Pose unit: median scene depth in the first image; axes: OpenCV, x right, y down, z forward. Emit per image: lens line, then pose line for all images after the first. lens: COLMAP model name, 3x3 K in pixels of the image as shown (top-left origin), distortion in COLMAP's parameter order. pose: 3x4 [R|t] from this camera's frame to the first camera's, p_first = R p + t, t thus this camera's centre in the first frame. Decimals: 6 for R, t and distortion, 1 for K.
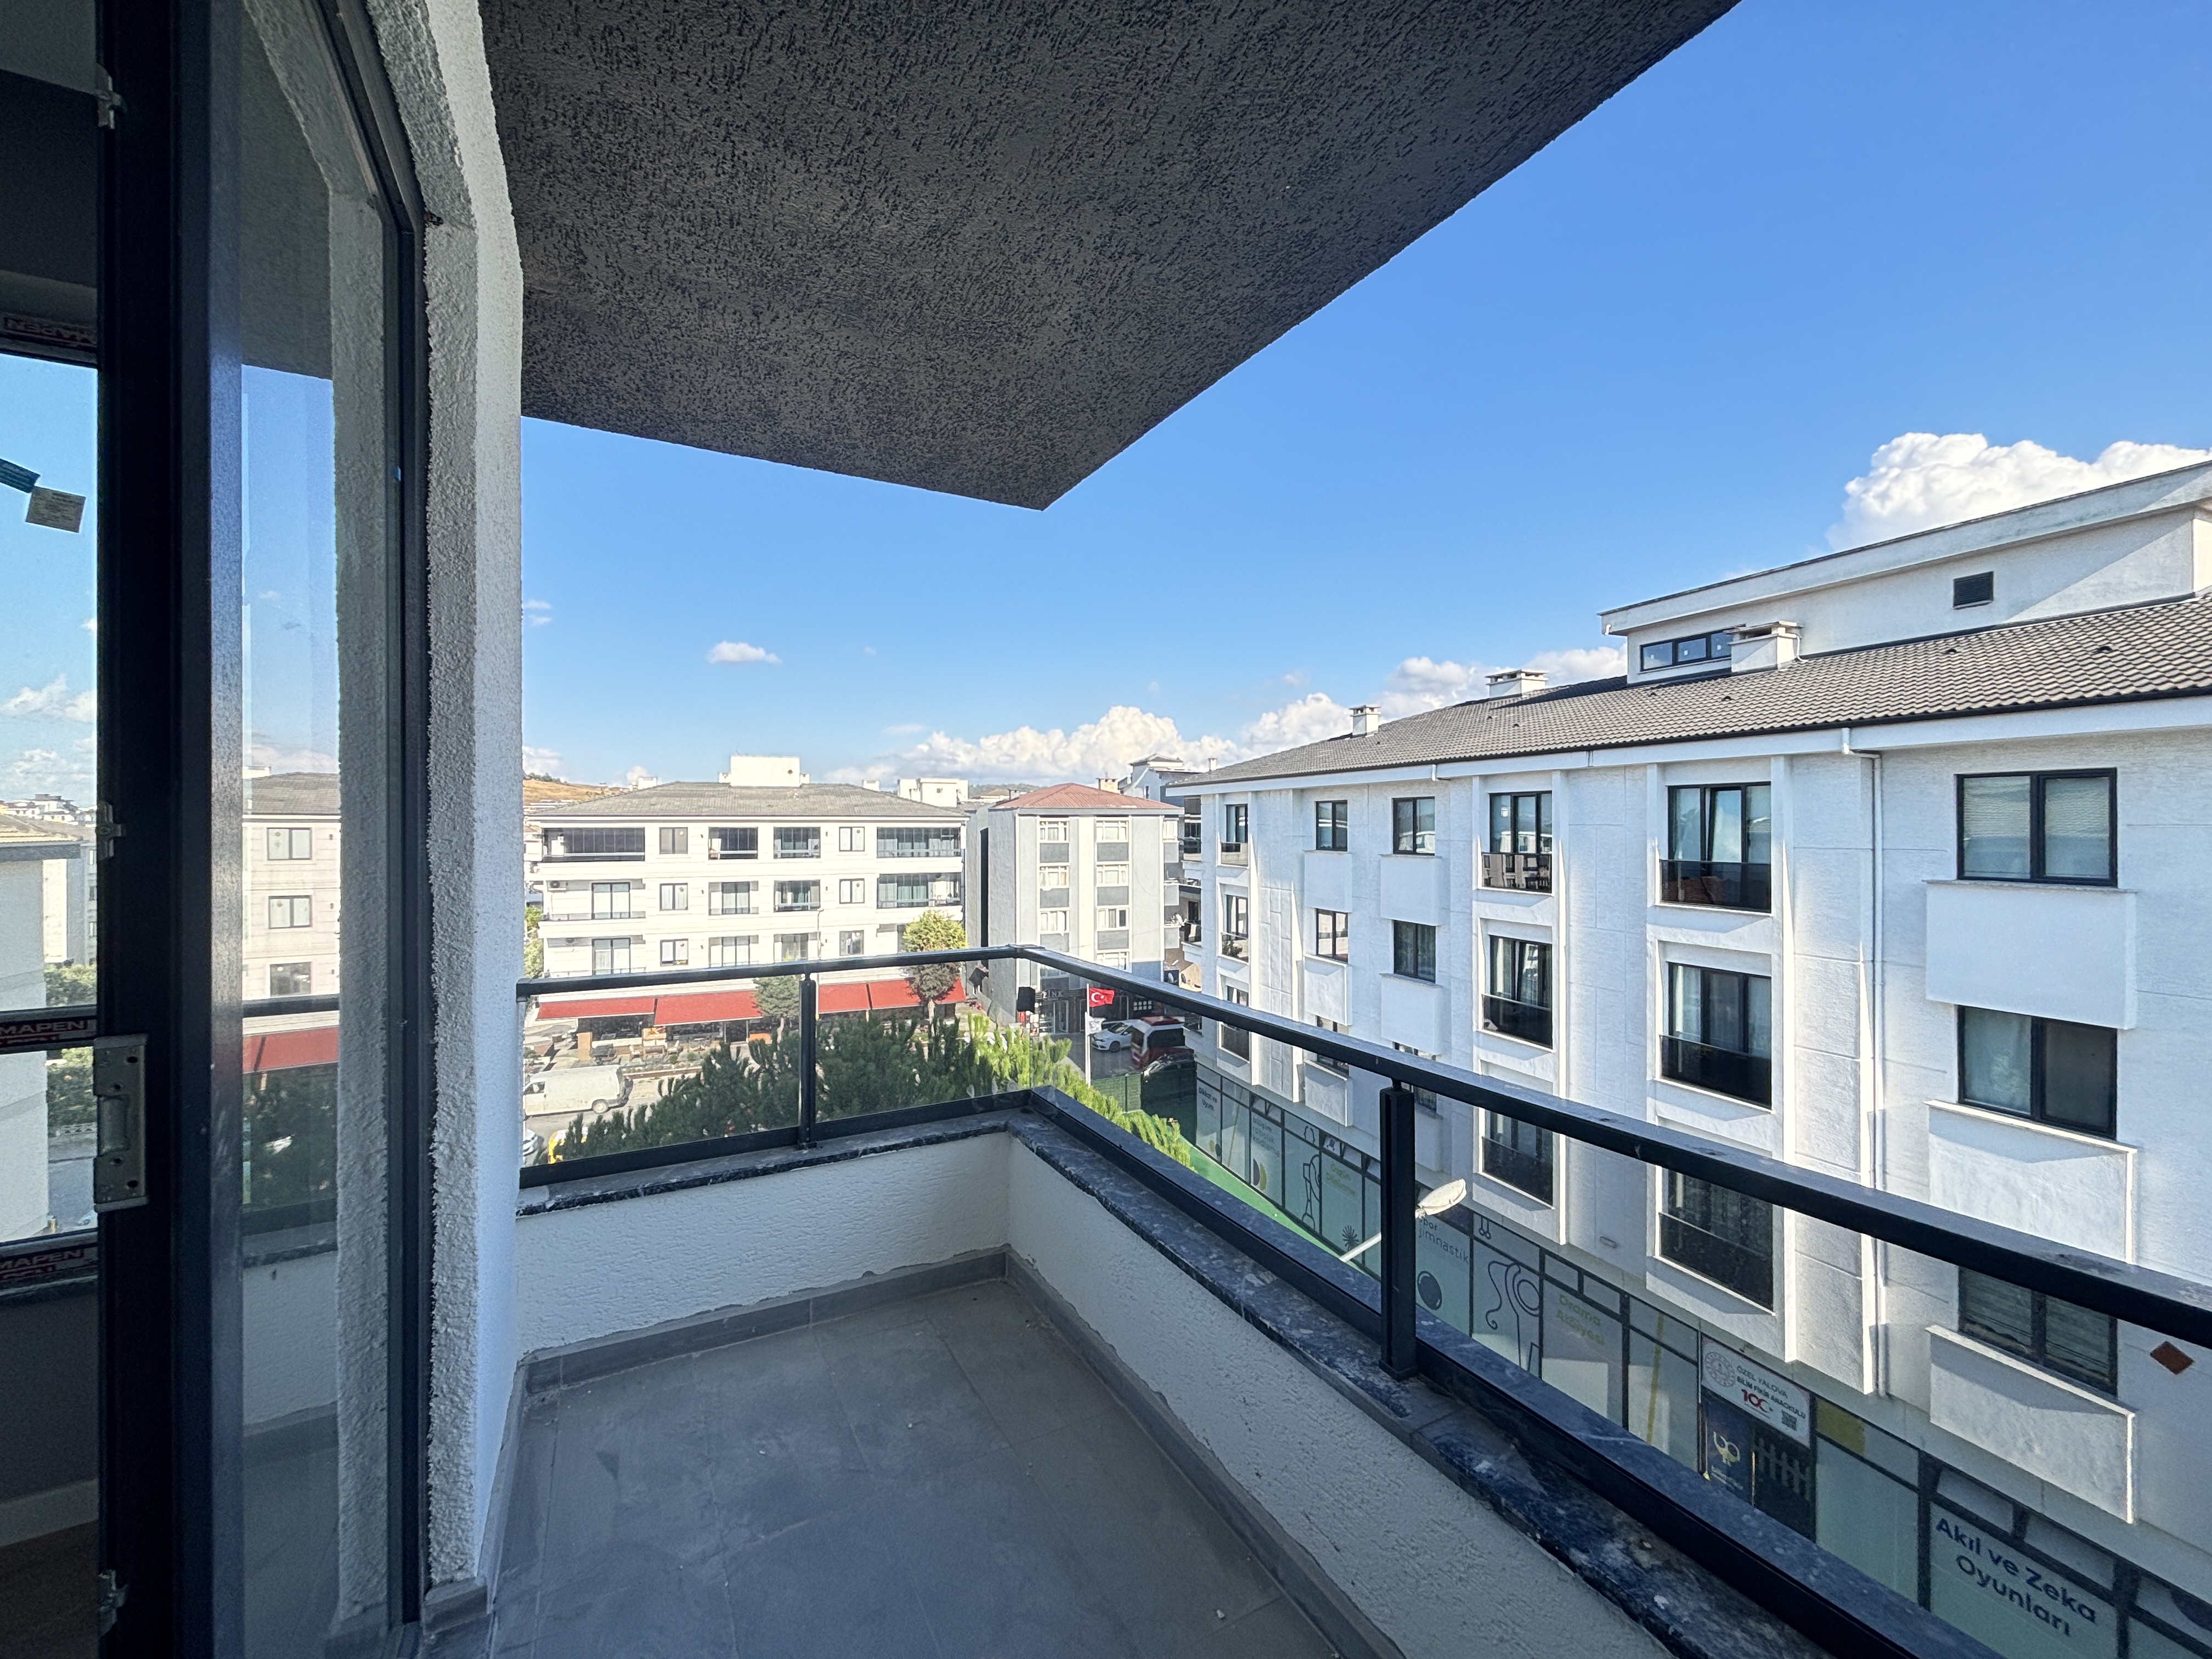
lens RADIAL K [[891.3, 0, 1107.1], [0, 891.3, 823.9], [0, 0, 1]] dist [0.003859, -0.001515]
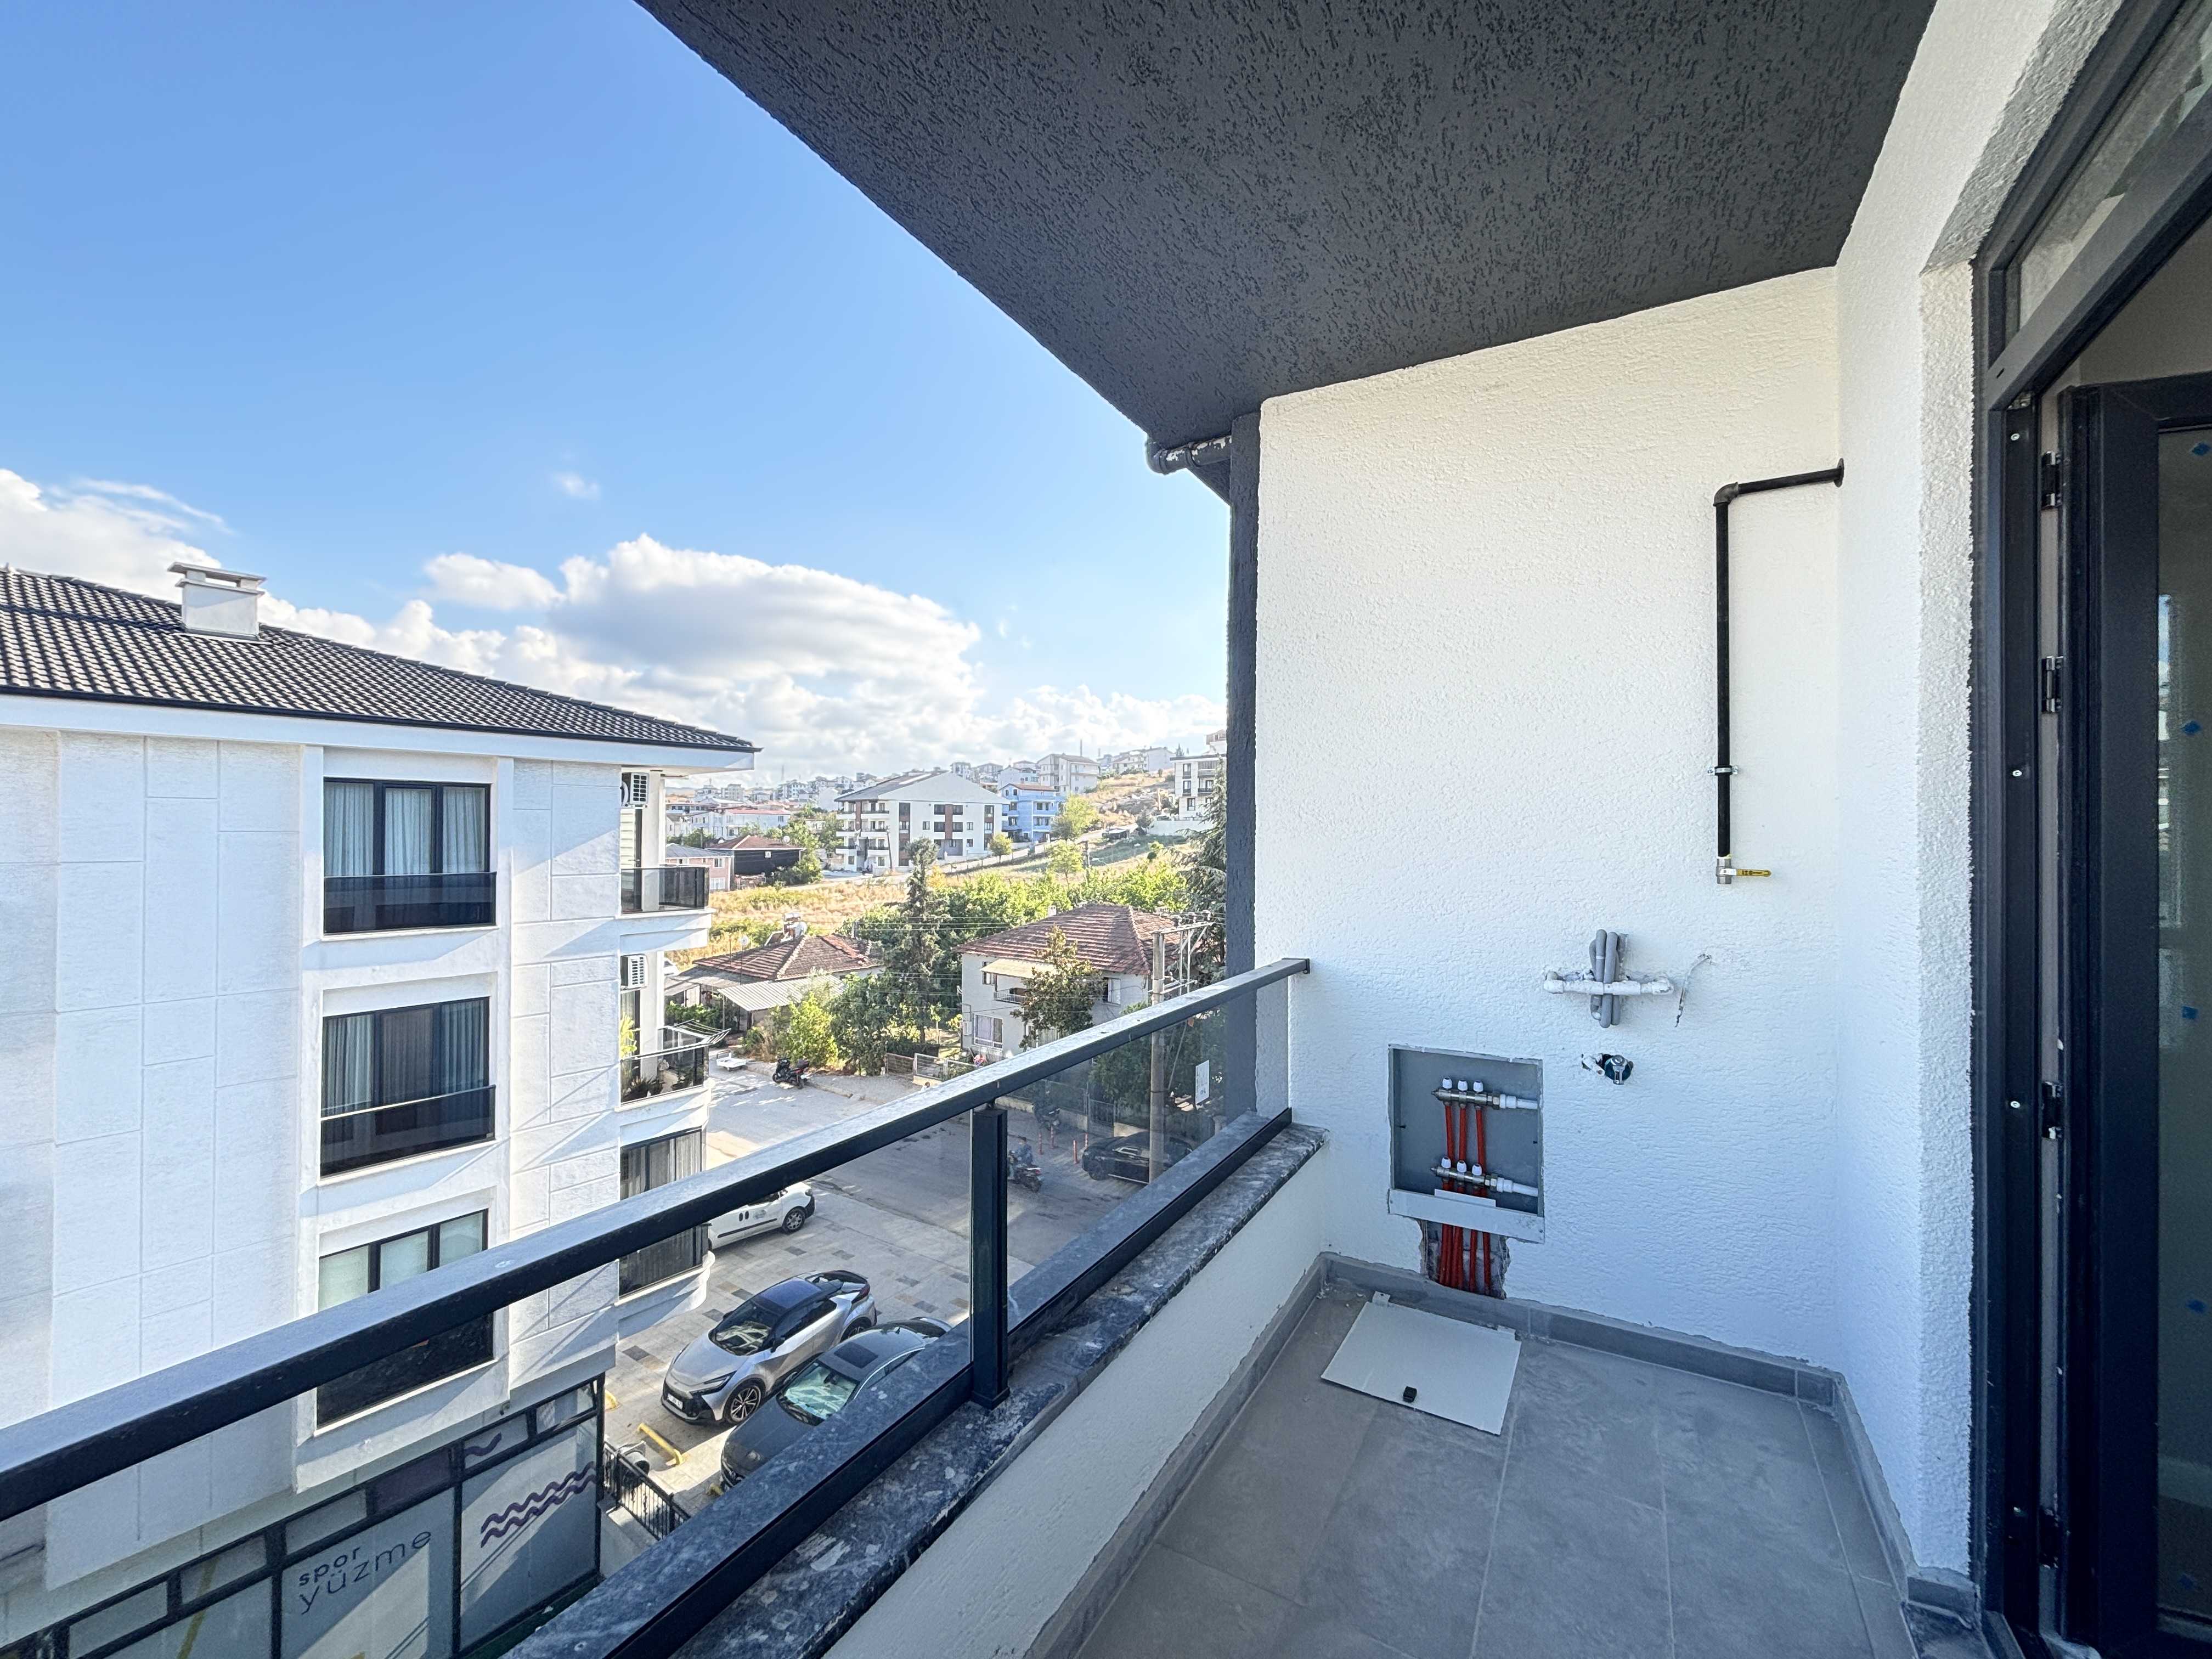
lens RADIAL K [[891.3, 0, 1162.1], [0, 891.3, 824.8], [0, 0, 1]] dist [0.003859, -0.001515]
pose [[-0.539797, -0.001531, 0.841794, -0.406660], [-0.007023, 0.999972, -0.002685, -0.006016], [-0.841766, -0.007362, -0.539792, 0.946858]]
